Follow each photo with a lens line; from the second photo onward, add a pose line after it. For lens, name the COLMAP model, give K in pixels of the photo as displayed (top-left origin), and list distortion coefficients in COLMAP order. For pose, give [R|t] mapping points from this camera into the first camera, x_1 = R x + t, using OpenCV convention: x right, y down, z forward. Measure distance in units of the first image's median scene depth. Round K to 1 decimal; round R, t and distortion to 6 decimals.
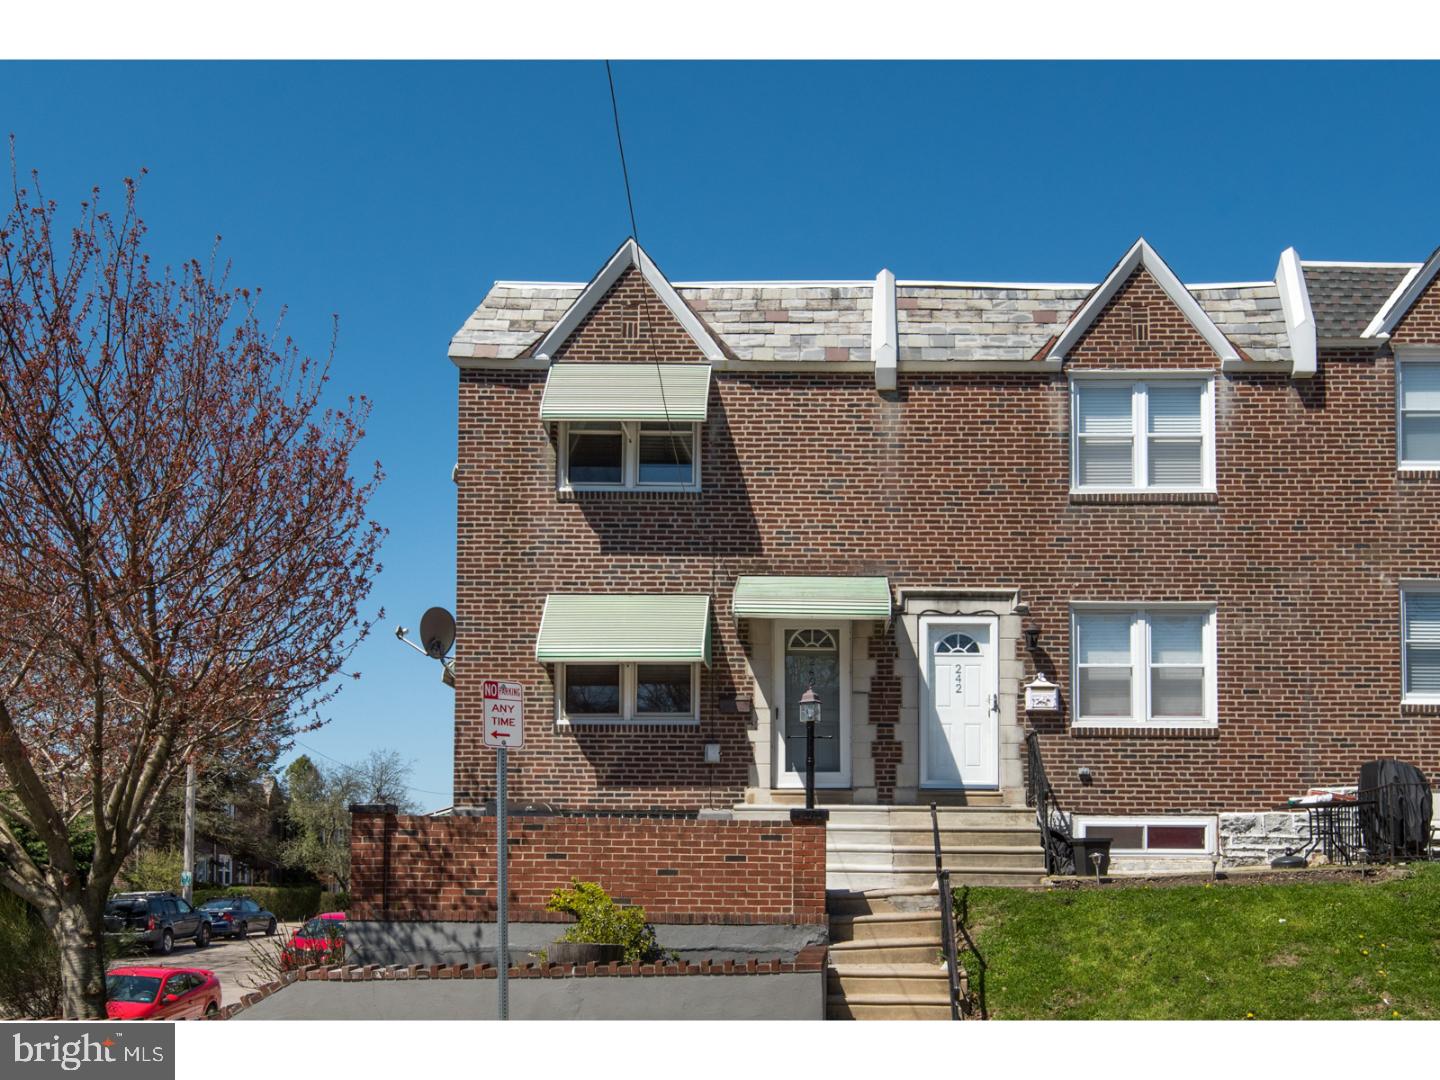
lens RADIAL K [[1340.3, 0, 726.1], [0, 1340.3, 538.8], [0, 0, 1]] dist [0.007473, 0.022906]
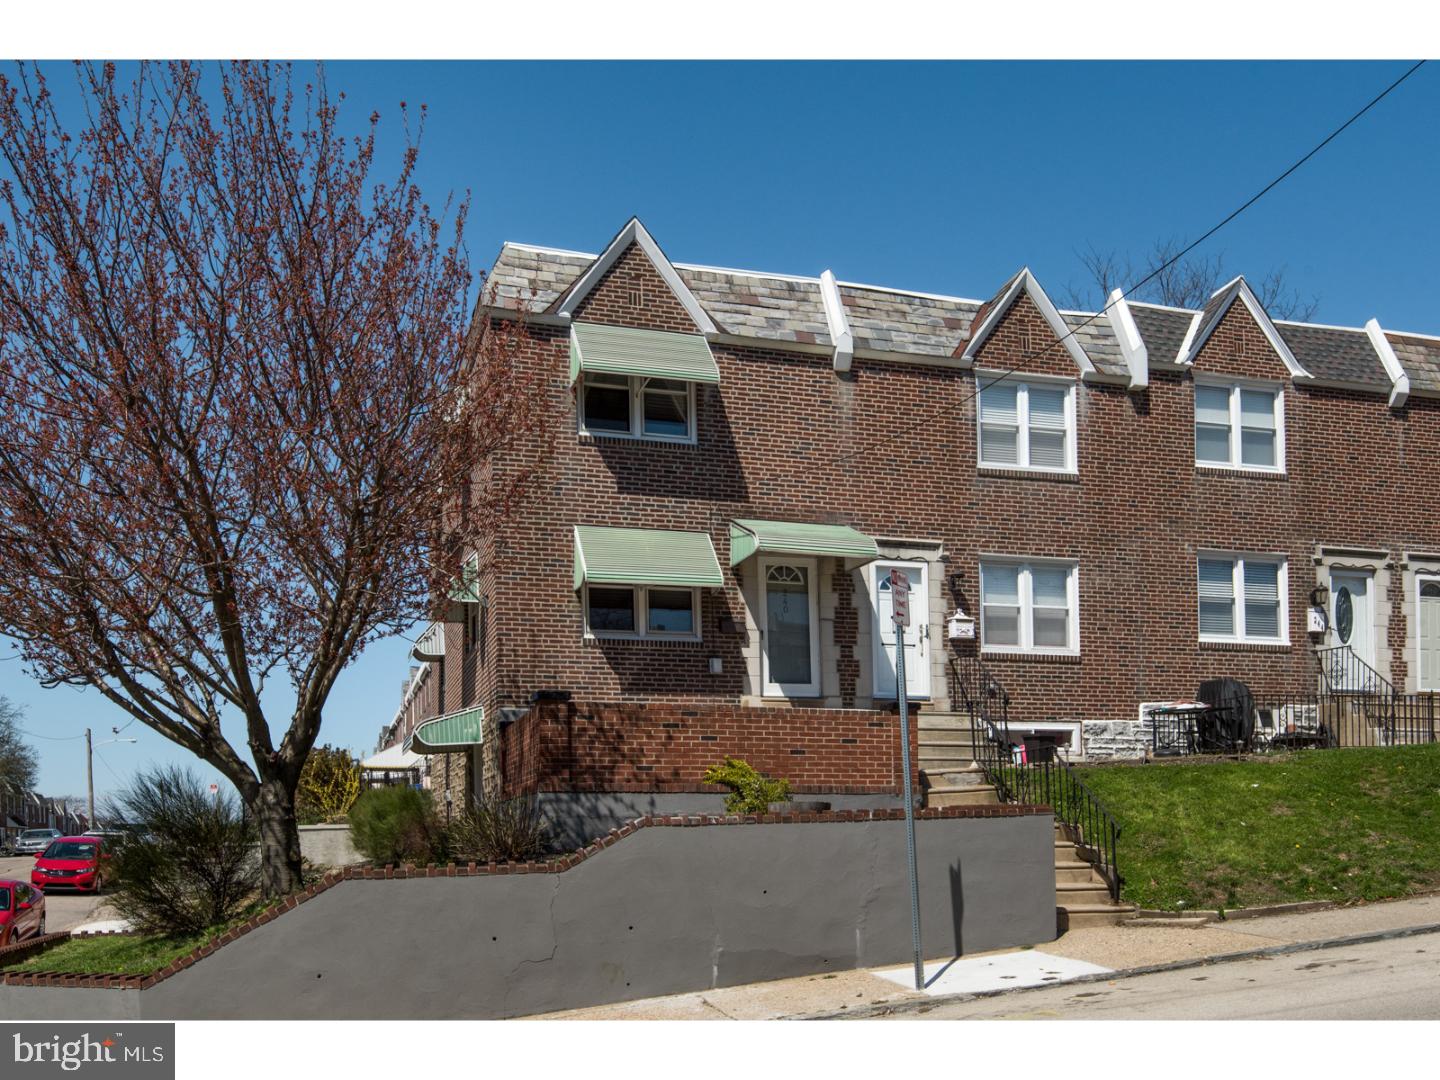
lens RADIAL K [[1177.1, 0, 638.0], [0, 1177.1, 576.9], [0, 0, 1]] dist [0.013407, 0.009350]
pose [[0.963117, 0.042623, 0.265687, -0.343806], [-0.055331, 0.997645, 0.040527, 0.041989], [-0.263334, -0.053733, 0.963207, 0.021853]]
